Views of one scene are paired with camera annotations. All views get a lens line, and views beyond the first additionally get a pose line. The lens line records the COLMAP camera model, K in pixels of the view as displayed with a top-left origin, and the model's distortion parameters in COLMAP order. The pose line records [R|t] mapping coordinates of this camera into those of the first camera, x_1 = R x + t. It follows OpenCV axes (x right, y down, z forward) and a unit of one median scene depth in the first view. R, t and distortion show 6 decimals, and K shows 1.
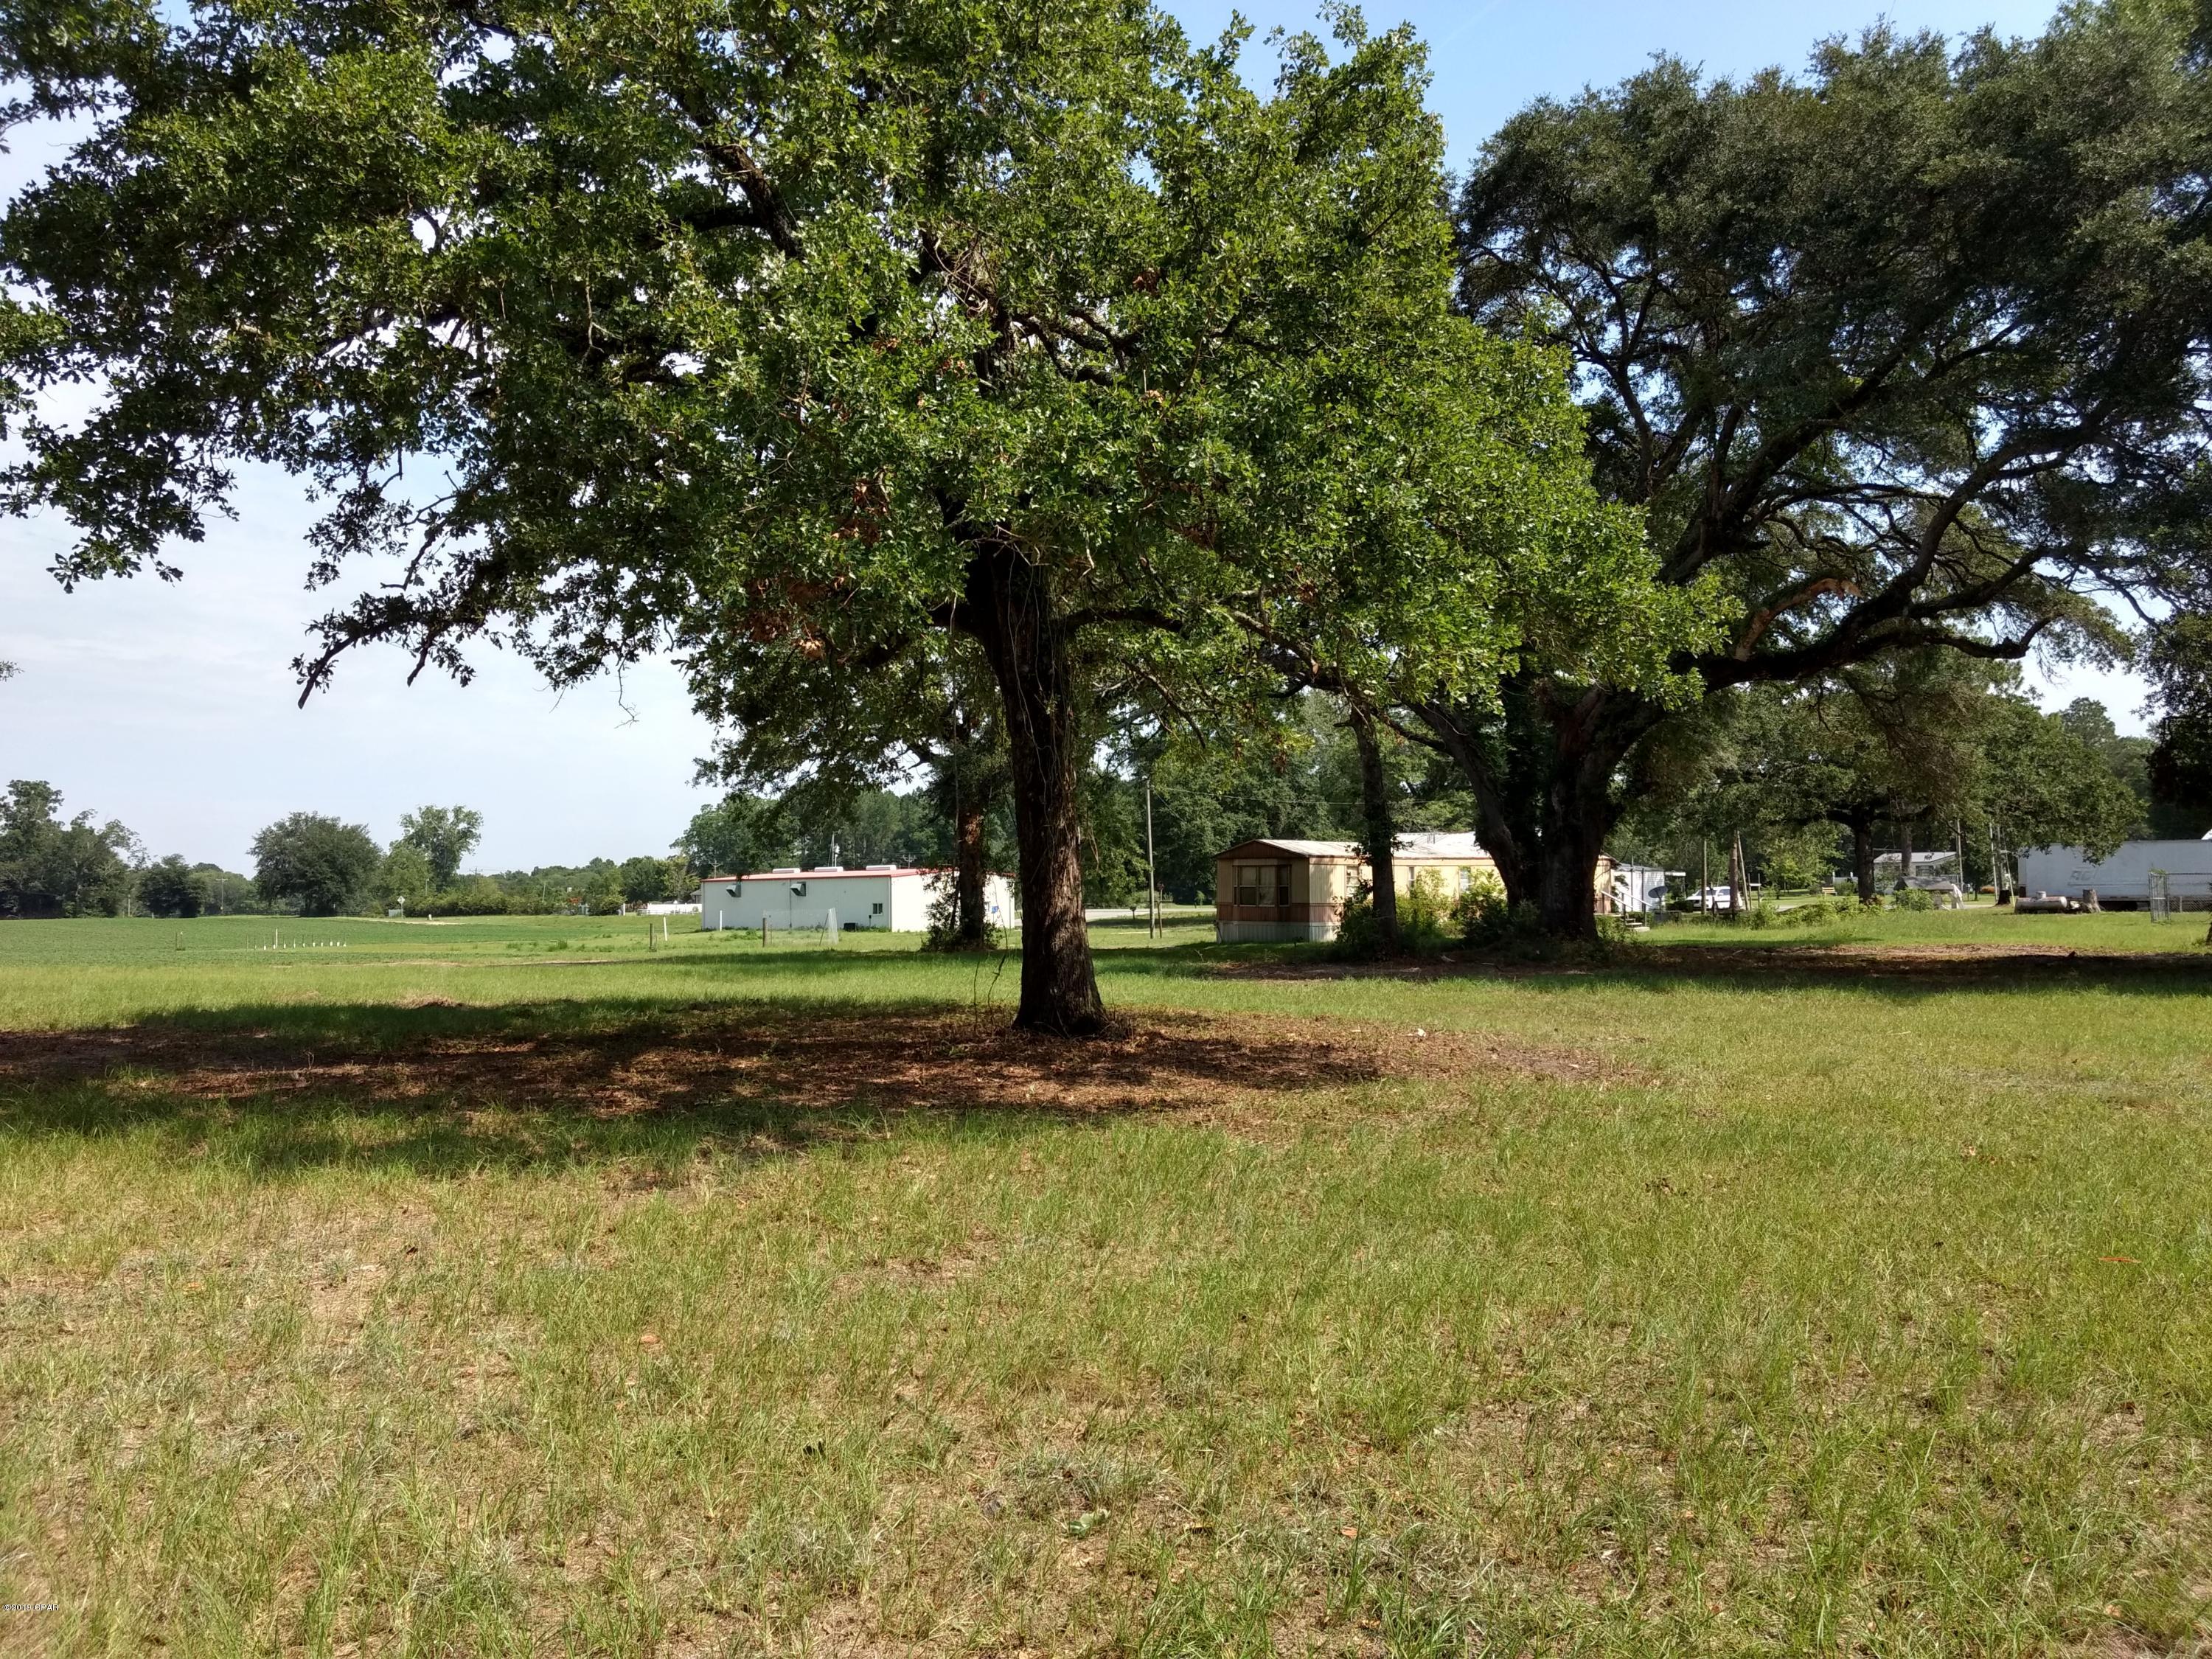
lens RADIAL K [[1722.3, 0, 1096.1], [0, 1722.3, 832.7], [0, 0, 1]] dist [0.035458, -0.004593]
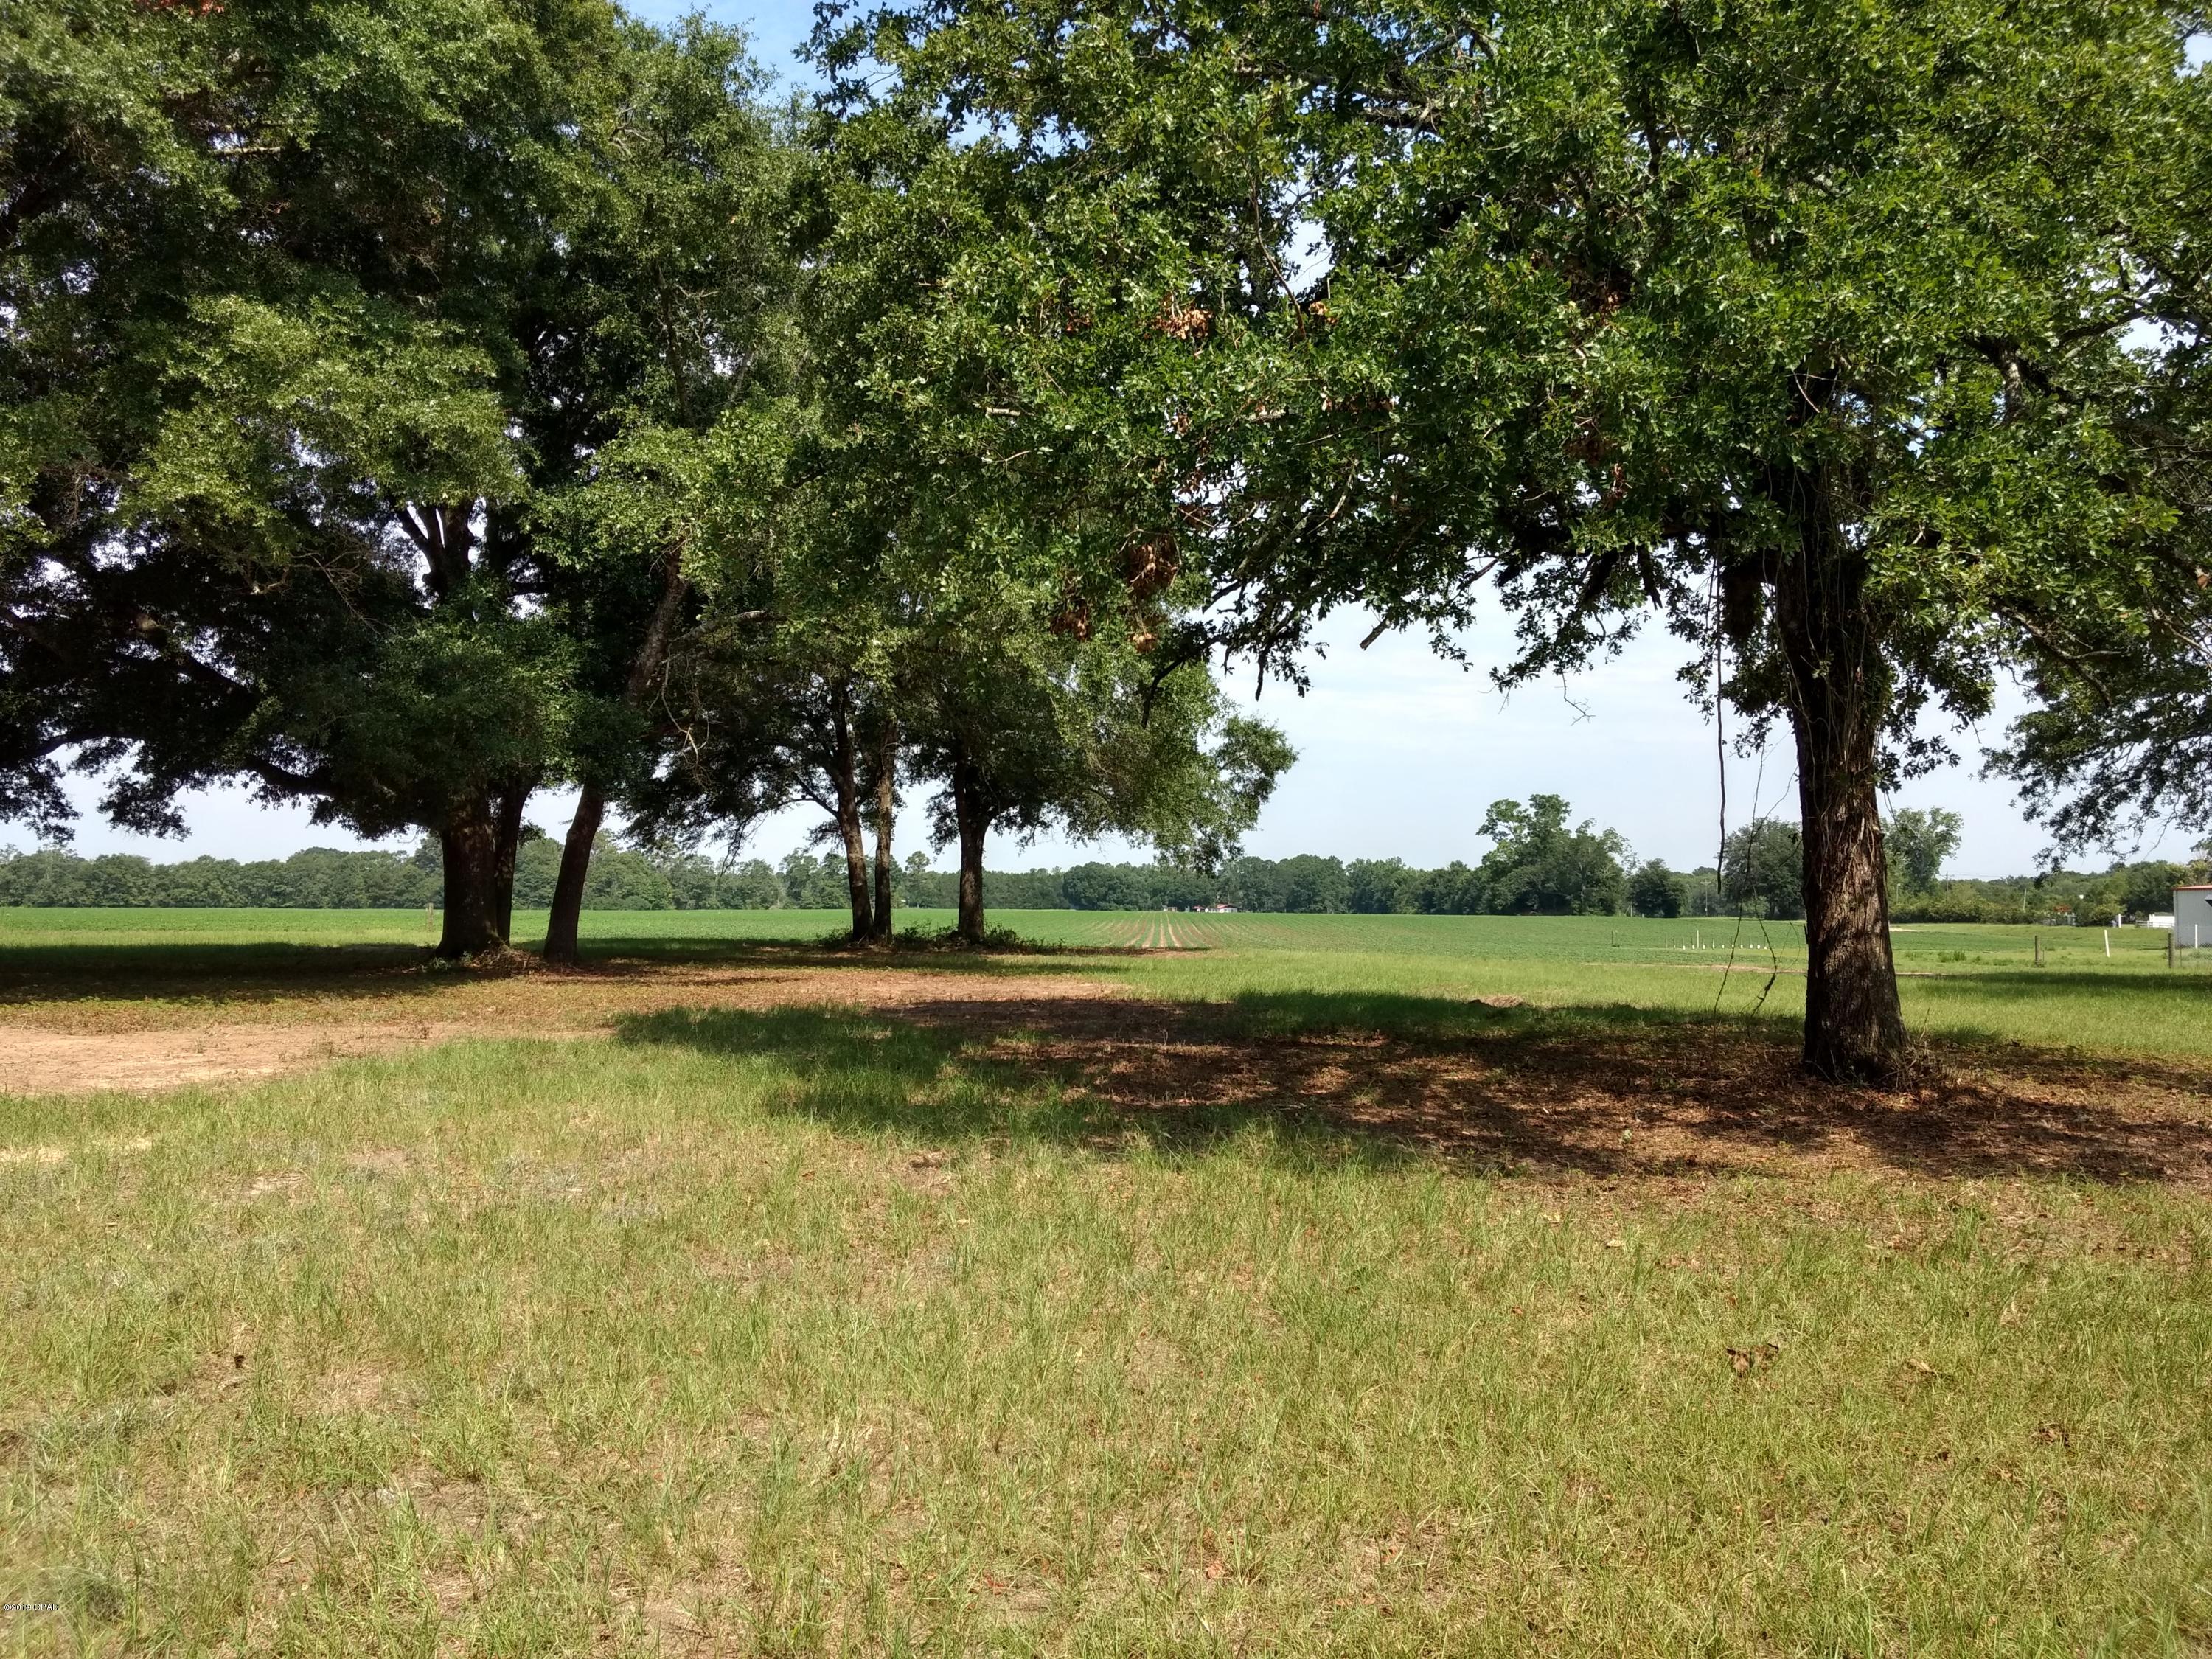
lens RADIAL K [[1722.3, 0, 1103.8], [0, 1722.3, 829.9], [0, 0, 1]] dist [0.035458, -0.004593]
pose [[0.684531, -0.014614, -0.728837, 0.340700], [0.011608, 0.999891, -0.009146, 0.005512], [0.728891, -0.002200, 0.684626, 0.202450]]
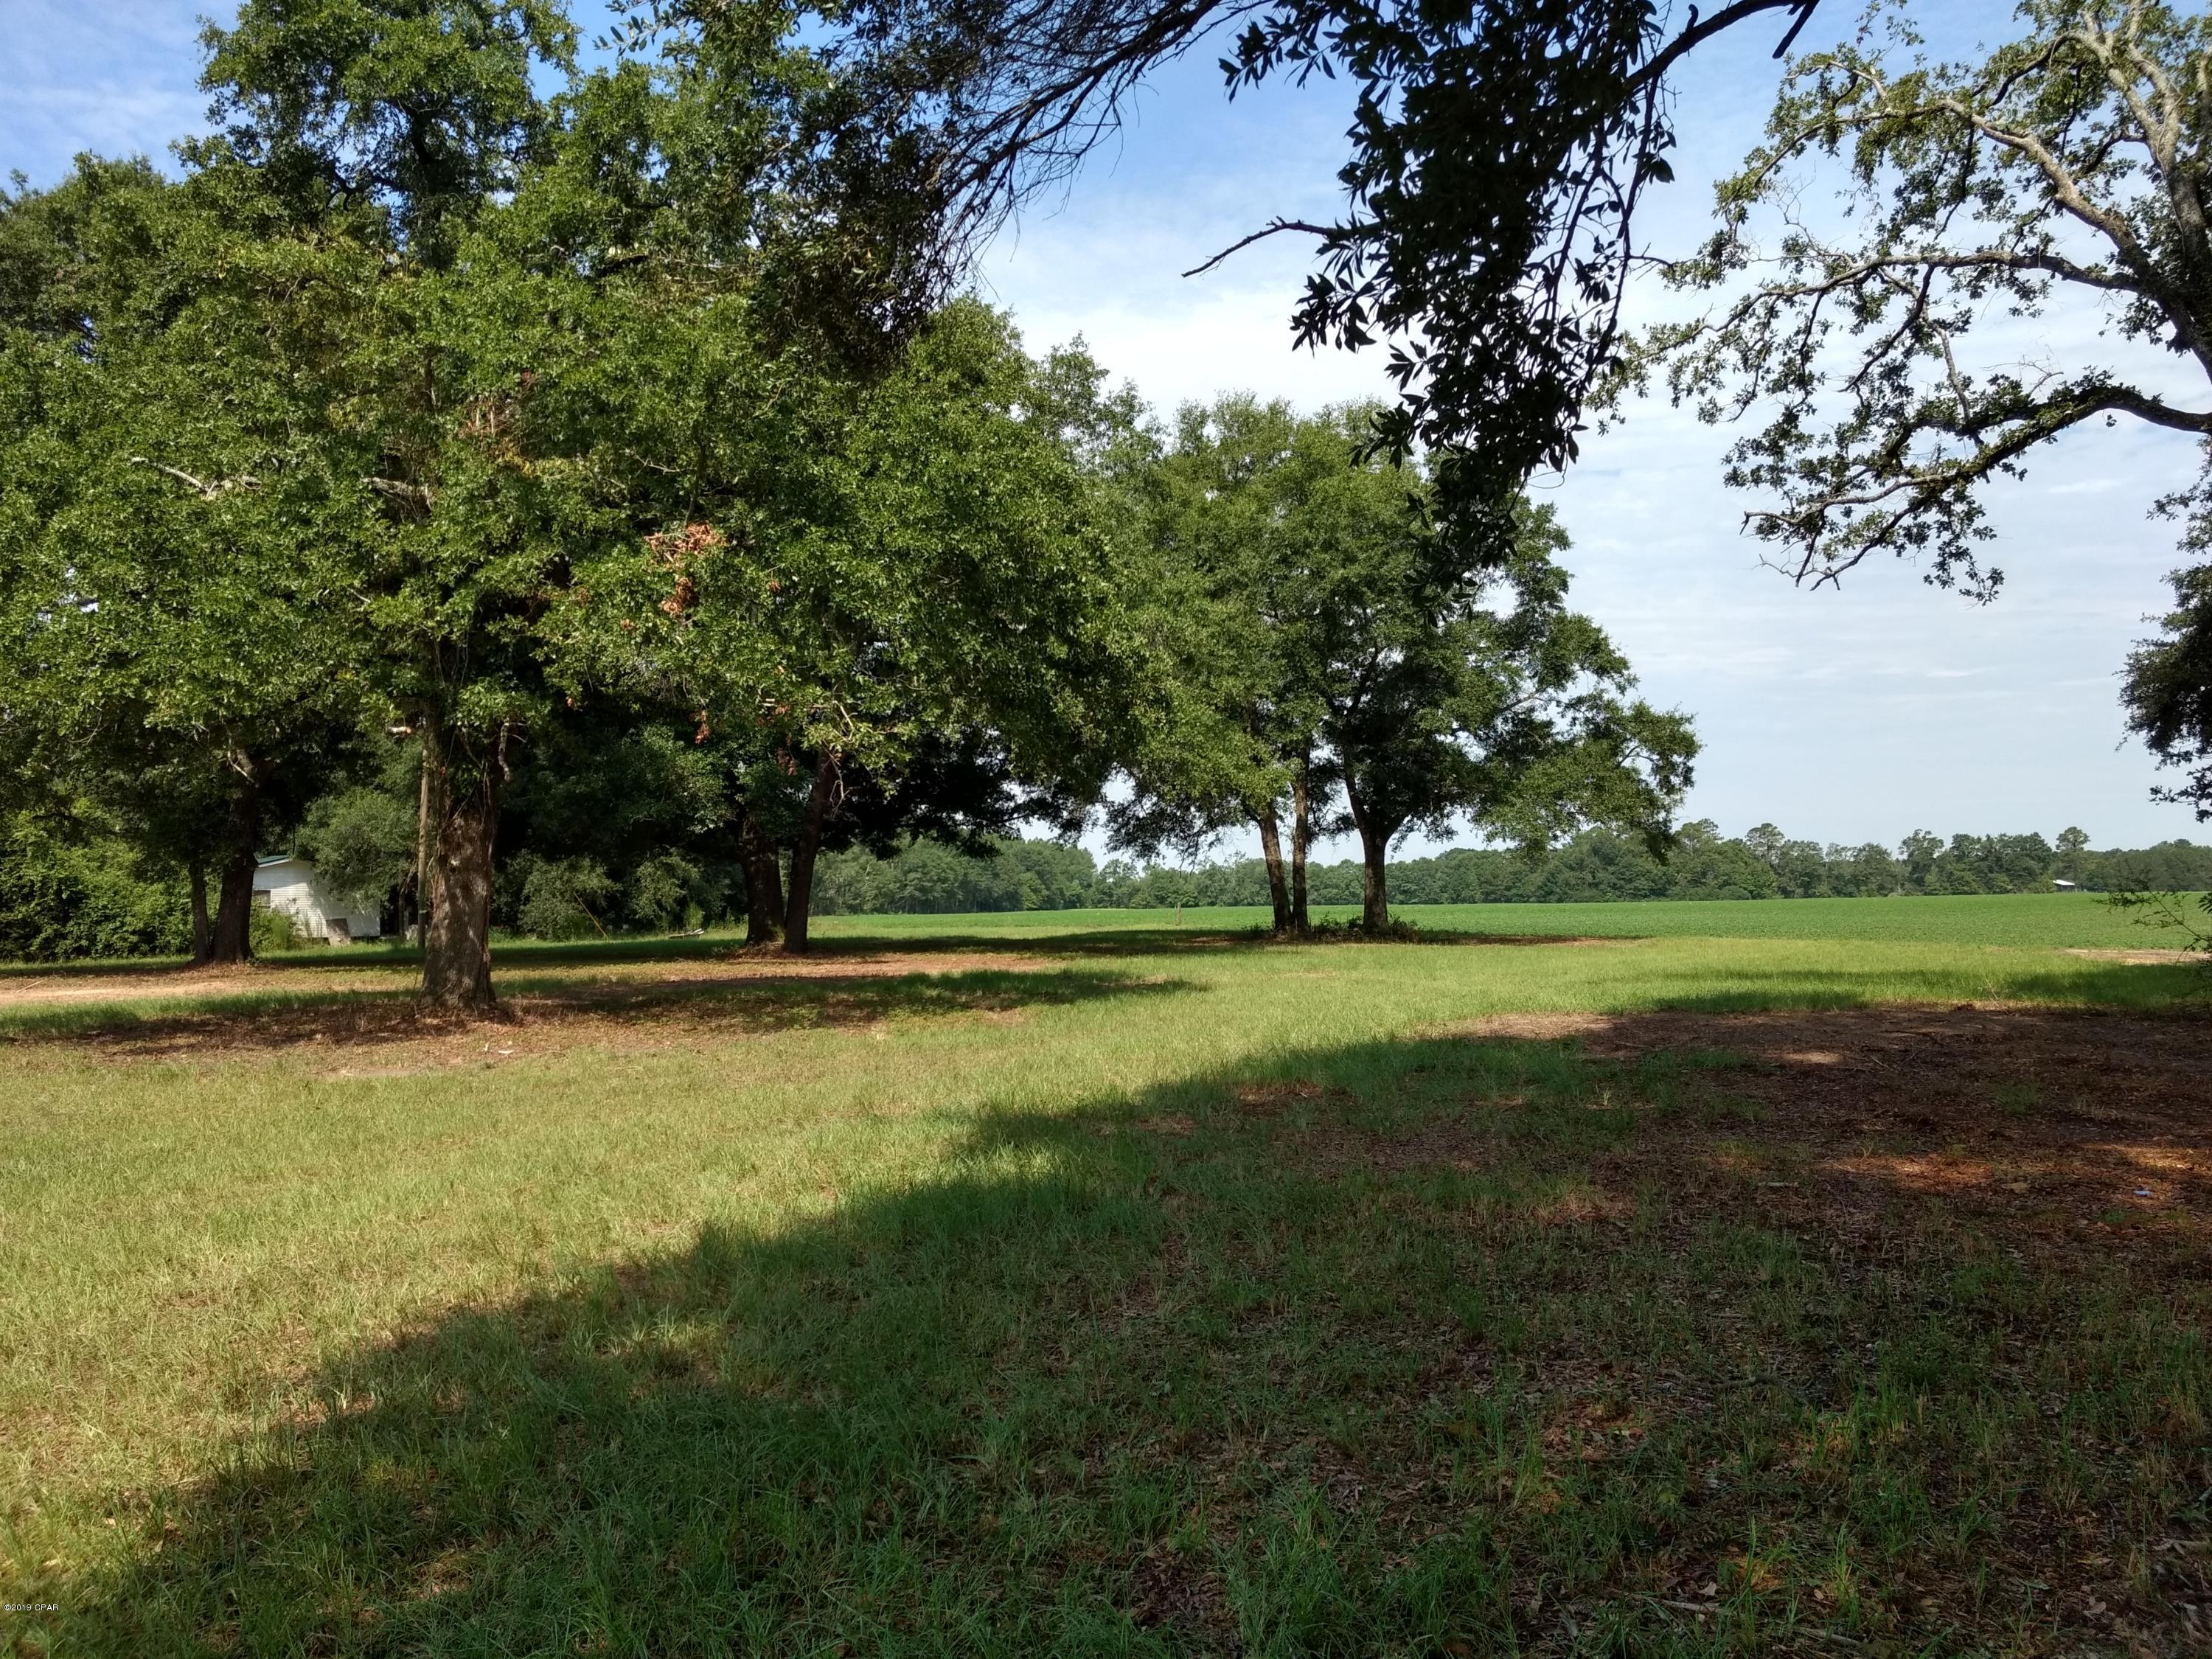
lens RADIAL K [[1722.3, 0, 1102.5], [0, 1722.3, 830.6], [0, 0, 1]] dist [0.035458, -0.004593]
pose [[0.094030, -0.030140, -0.995113, 1.368483], [0.051498, 0.998351, -0.025372, 0.036435], [0.994237, -0.048860, 0.095427, 1.422852]]
